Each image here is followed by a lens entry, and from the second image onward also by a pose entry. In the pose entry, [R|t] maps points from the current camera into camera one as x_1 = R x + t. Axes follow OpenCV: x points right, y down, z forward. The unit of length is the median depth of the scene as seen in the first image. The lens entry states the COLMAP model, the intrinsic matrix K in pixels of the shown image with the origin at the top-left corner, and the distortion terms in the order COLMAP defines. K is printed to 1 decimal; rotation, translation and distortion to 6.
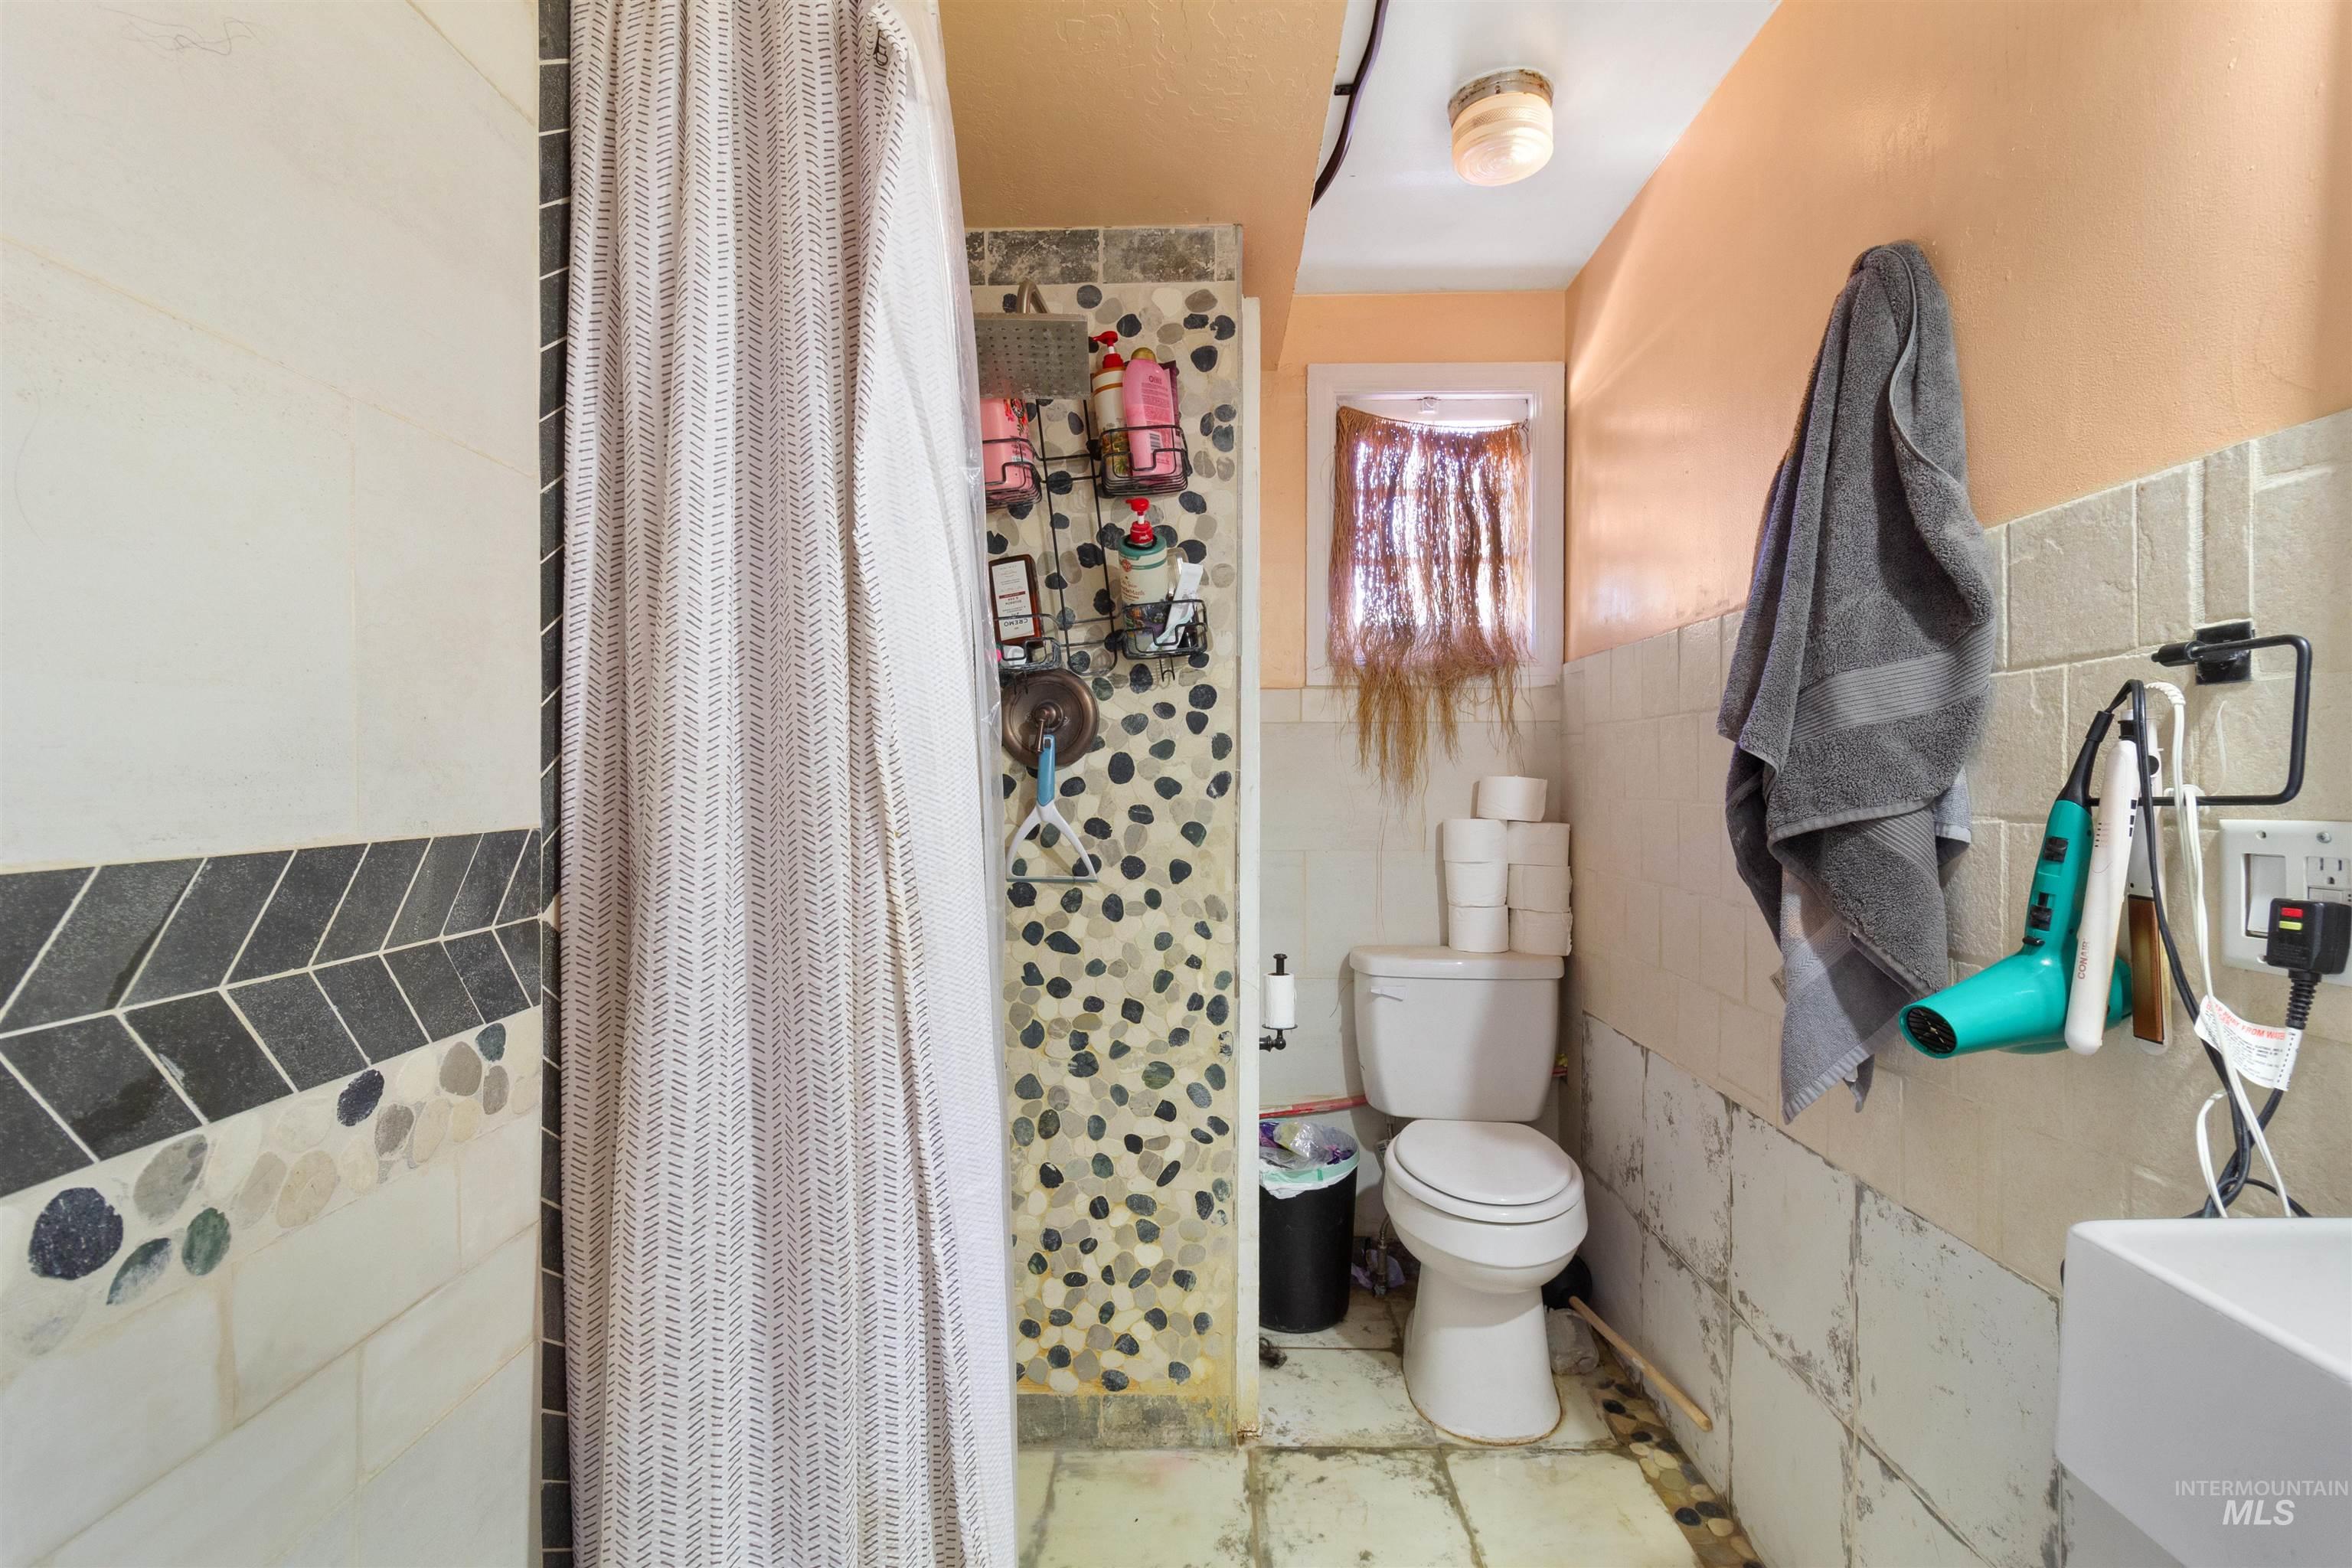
lens RADIAL K [[1052.7, 0, 1190.3], [0, 1052.7, 745.4], [0, 0, 1]] dist [0.008999, -0.000213]
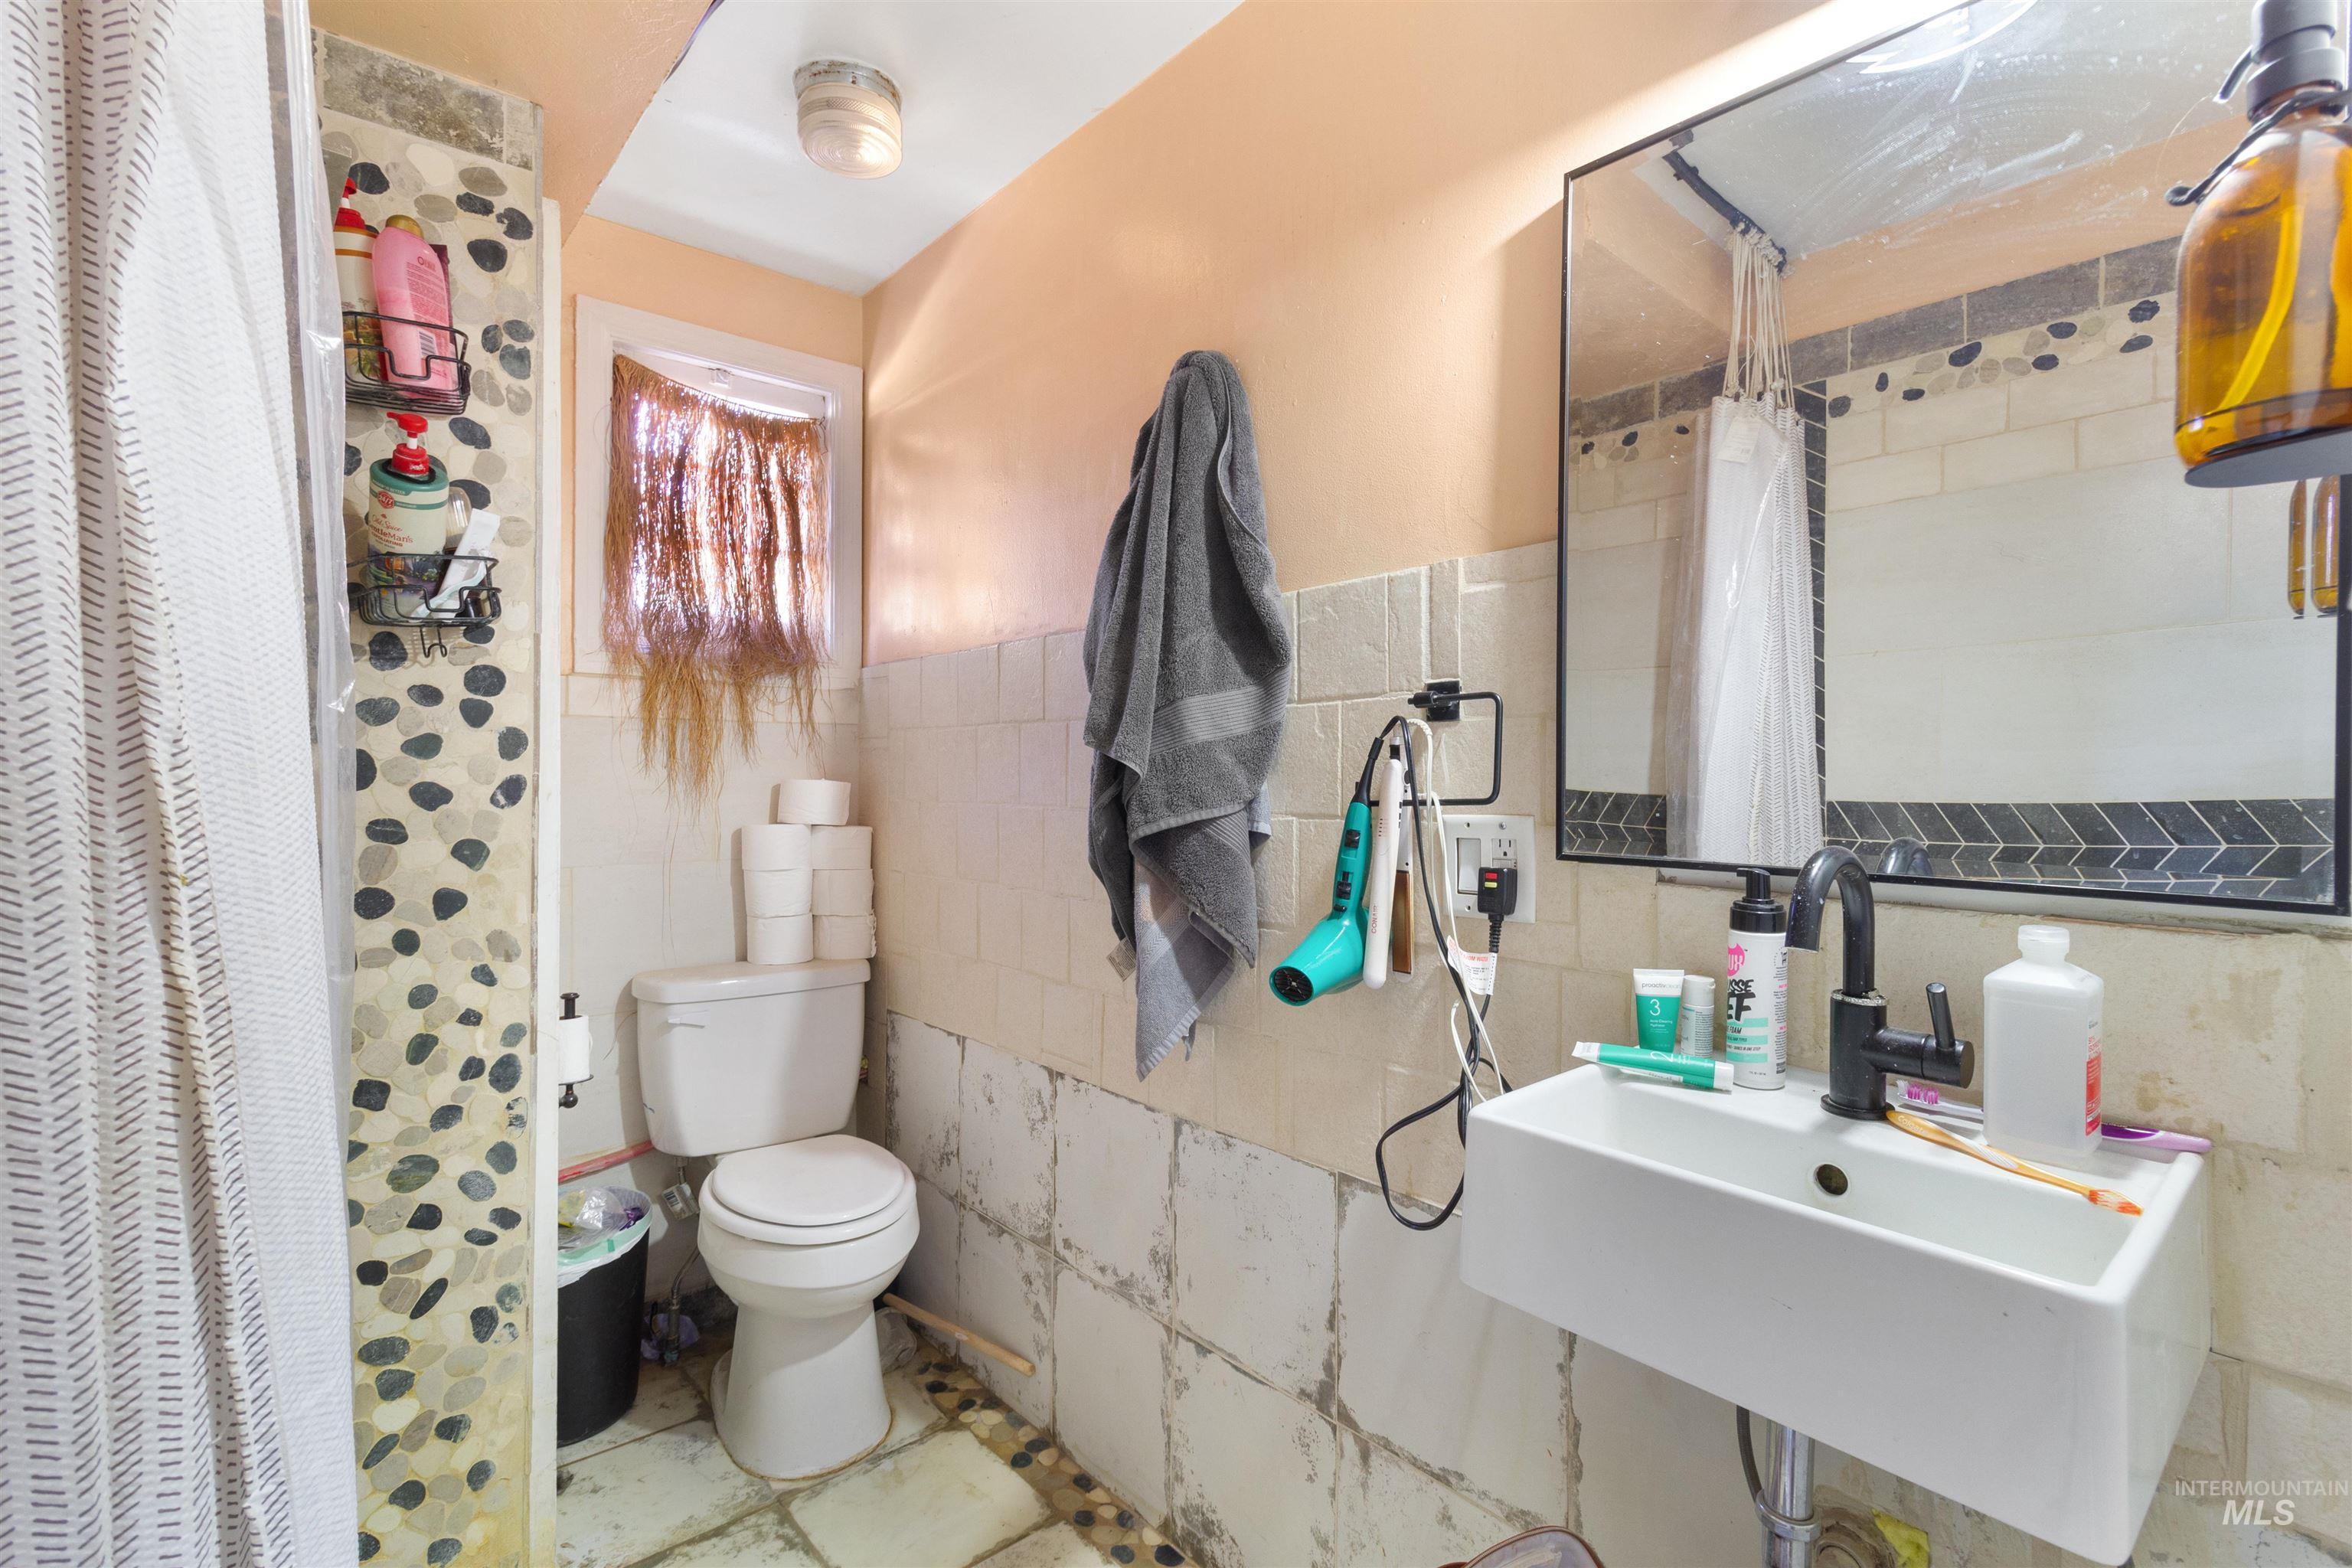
lens RADIAL K [[1052.7, 0, 1190.3], [0, 1052.7, 745.4], [0, 0, 1]] dist [0.008999, -0.000213]
pose [[0.763730, 0.022876, 0.645130, -0.106316], [-0.022116, 0.999712, -0.009268, -0.002030], [-0.645157, -0.007189, 0.764016, 0.055153]]
